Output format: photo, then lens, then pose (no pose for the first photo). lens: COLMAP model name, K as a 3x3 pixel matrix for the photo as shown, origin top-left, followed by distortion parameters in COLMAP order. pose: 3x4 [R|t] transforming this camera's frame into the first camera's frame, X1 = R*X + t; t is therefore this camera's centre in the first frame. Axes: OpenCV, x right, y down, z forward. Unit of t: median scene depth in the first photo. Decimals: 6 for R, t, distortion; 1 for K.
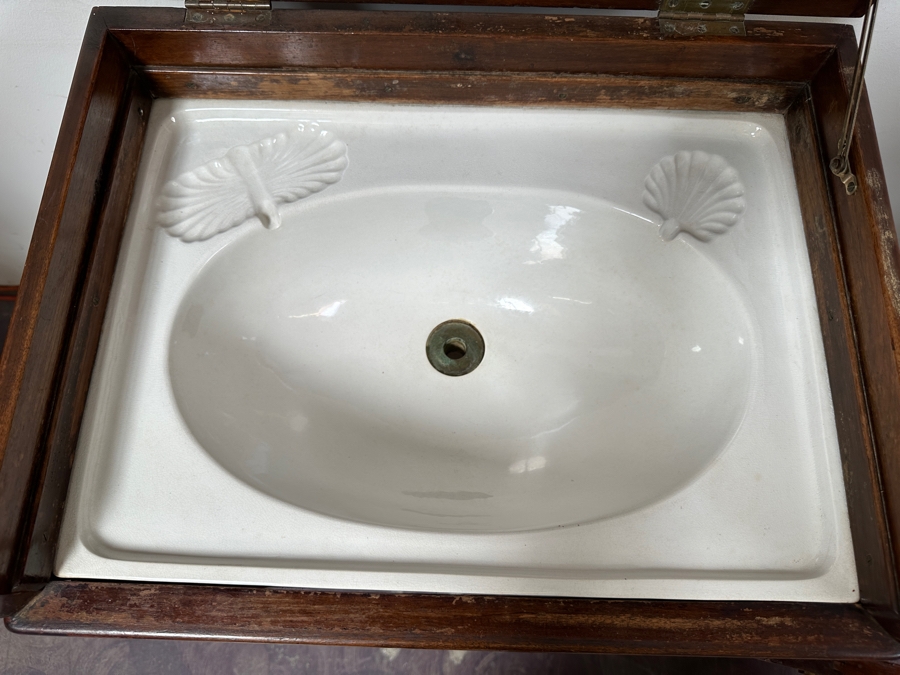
lens RADIAL K [[658.5, 0, 446.8], [0, 658.5, 353.9], [0, 0, 1]] dist [0.001823, -0.016135]
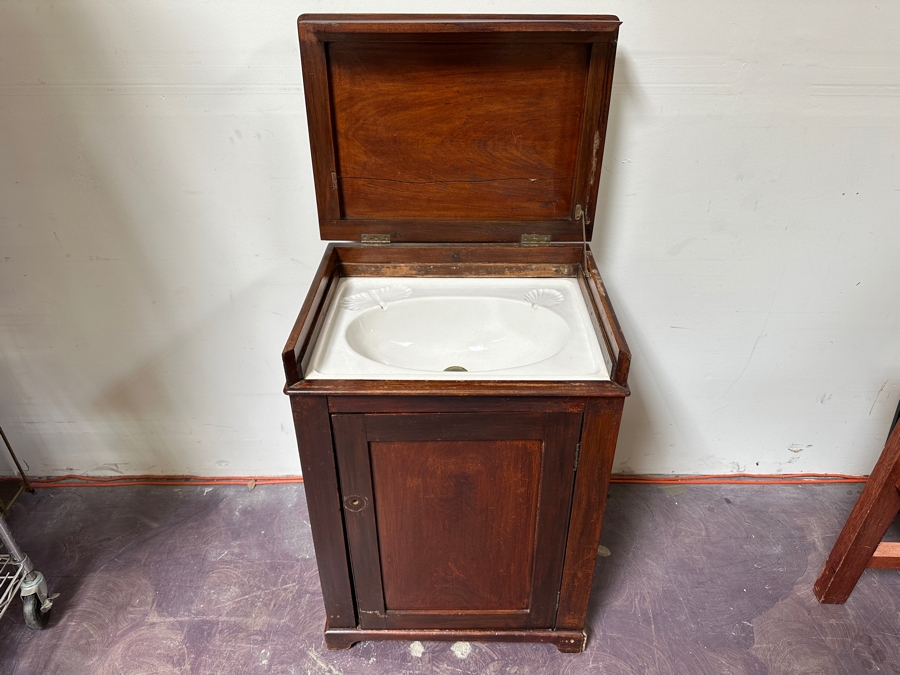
lens RADIAL K [[658.5, 0, 449.5], [0, 658.5, 337.1], [0, 0, 1]] dist [0.001823, -0.016135]
pose [[0.999883, -0.013359, 0.007472, -0.027200], [0.015048, 0.768524, -0.639644, 1.602854], [0.002802, 0.639682, 0.768635, -0.952251]]
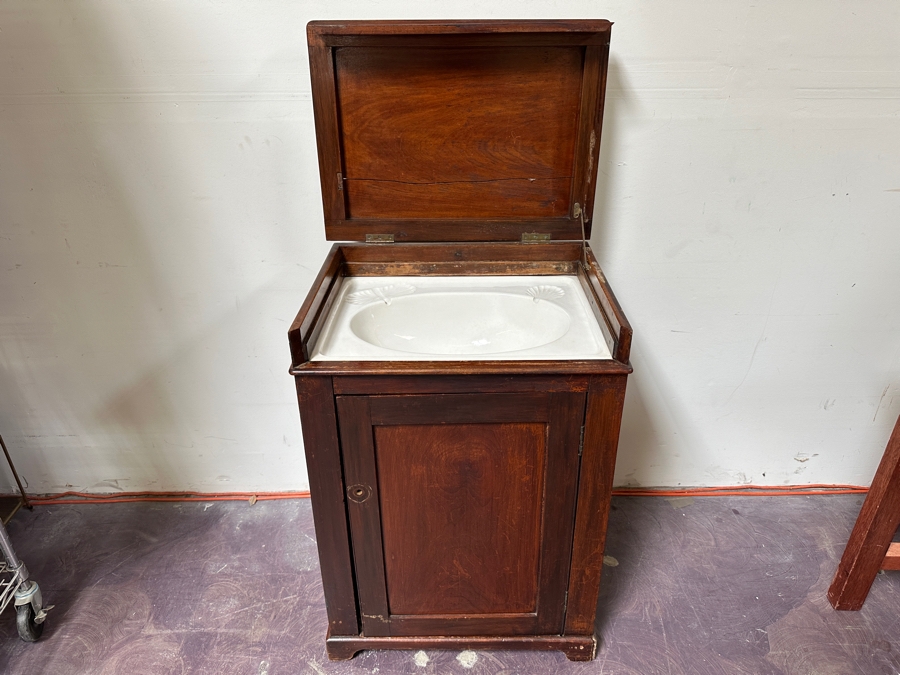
lens RADIAL K [[658.5, 0, 451.1], [0, 658.5, 332.2], [0, 0, 1]] dist [0.001823, -0.016135]
pose [[0.999743, -0.020514, 0.009603, -0.039878], [0.021297, 0.707020, -0.706873, 1.808245], [0.007711, 0.706896, 0.707275, -0.808350]]
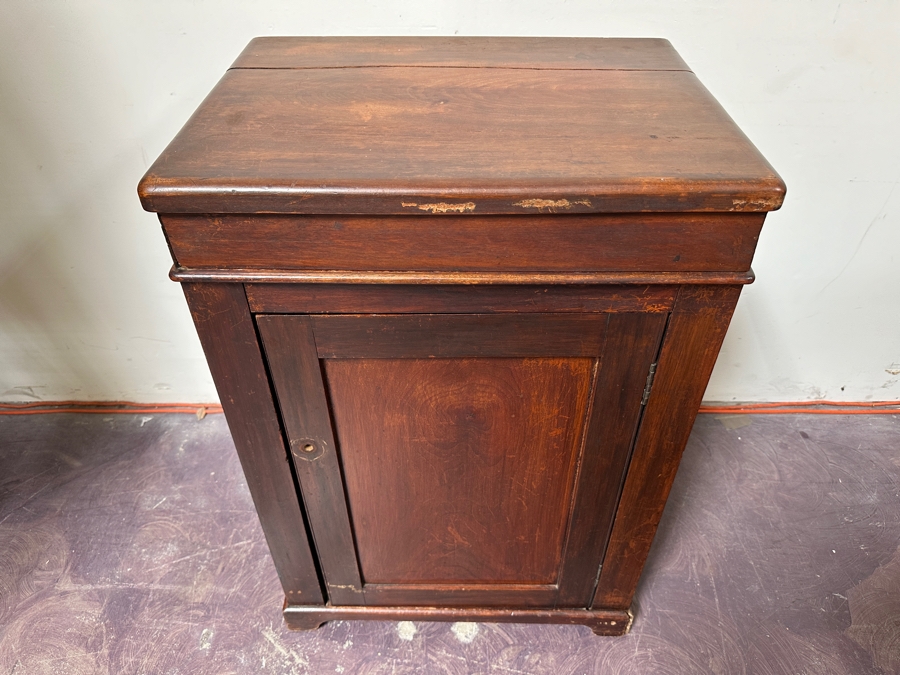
lens RADIAL K [[658.5, 0, 447.8], [0, 658.5, 345.2], [0, 0, 1]] dist [0.001823, -0.016135]
pose [[0.999919, -0.012537, -0.002226, -0.012692], [0.009437, 0.847000, -0.531509, 1.158631], [0.008549, 0.531445, 0.847050, -0.197941]]
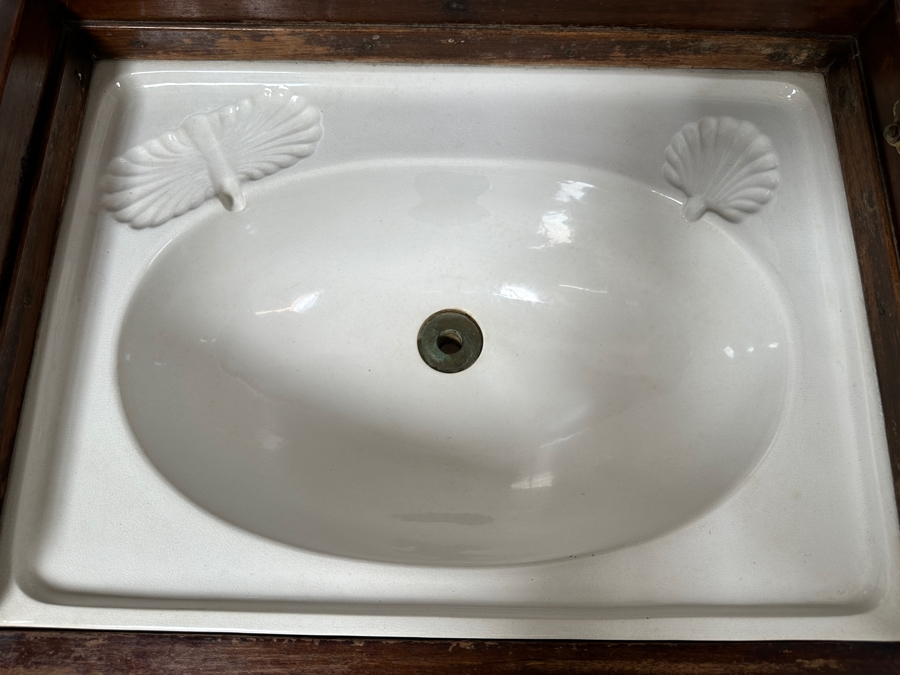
lens RADIAL K [[658.5, 0, 452.4], [0, 658.5, 349.5], [0, 0, 1]] dist [0.001823, -0.016135]
pose [[0.999867, -0.011550, 0.011539, 0.006751], [0.011023, 0.998937, 0.044765, -0.045405], [-0.012044, -0.044632, 0.998931, 0.126956]]
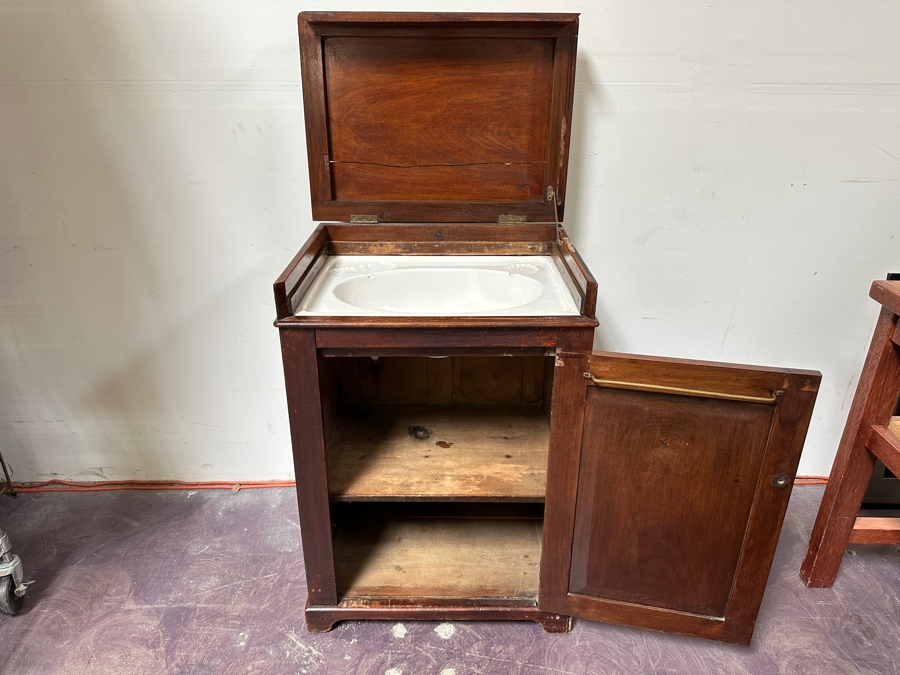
lens RADIAL K [[658.5, 0, 449.4], [0, 658.5, 330.2], [0, 0, 1]] dist [0.001823, -0.016135]
pose [[0.999622, -0.014117, 0.023590, -0.001087], [0.027066, 0.655610, -0.754615, 2.108514], [-0.004813, 0.754968, 0.655744, -0.669702]]
